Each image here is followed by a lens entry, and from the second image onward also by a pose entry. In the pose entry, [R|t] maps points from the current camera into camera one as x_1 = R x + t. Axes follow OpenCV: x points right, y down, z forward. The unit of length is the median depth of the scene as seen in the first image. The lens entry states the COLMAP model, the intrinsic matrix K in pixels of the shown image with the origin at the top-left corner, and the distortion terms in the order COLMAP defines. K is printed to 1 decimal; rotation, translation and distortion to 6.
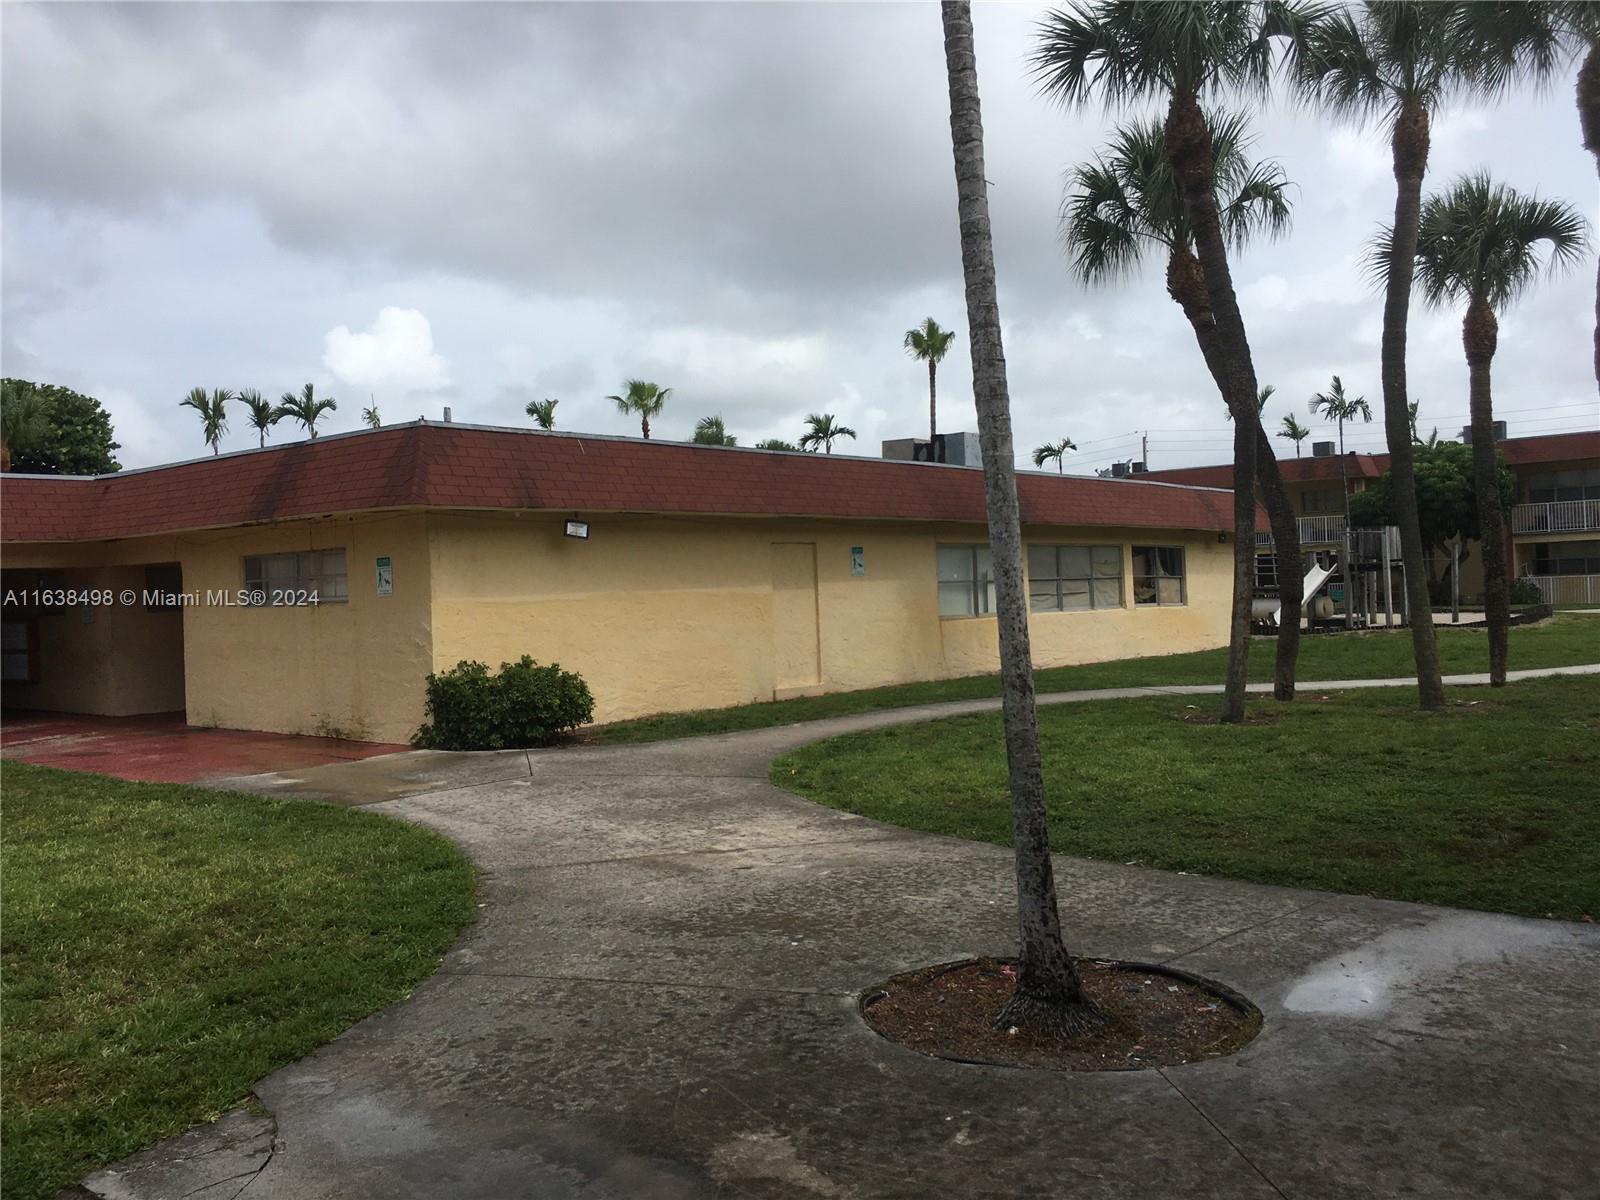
lens RADIAL K [[1389.4, 0, 798.2], [0, 1389.4, 601.8], [0, 0, 1]] dist [0.008635, -0.011252]
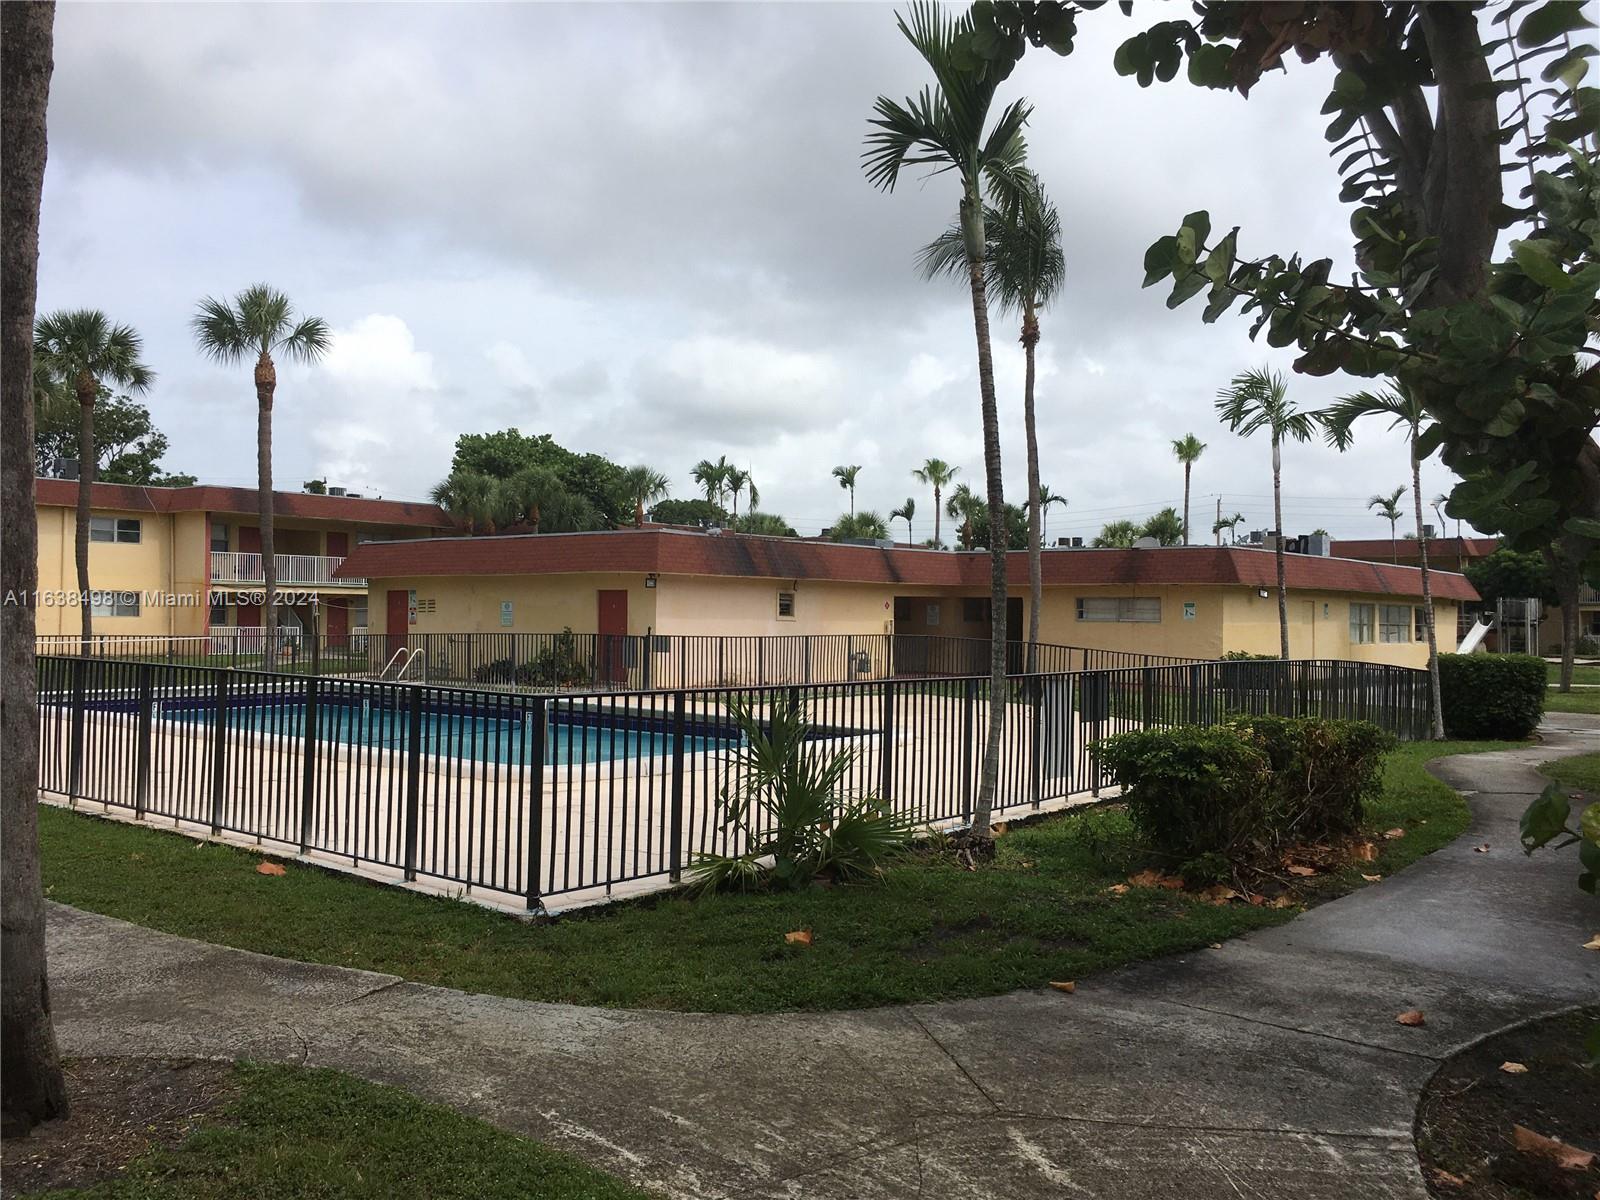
lens RADIAL K [[1389.4, 0, 802.1], [0, 1389.4, 597.8], [0, 0, 1]] dist [0.008635, -0.011252]
pose [[0.998660, 0.046020, 0.023669, -0.277812], [-0.045499, 0.998720, -0.022087, 0.010409], [-0.024655, 0.020980, 0.999476, -0.342799]]
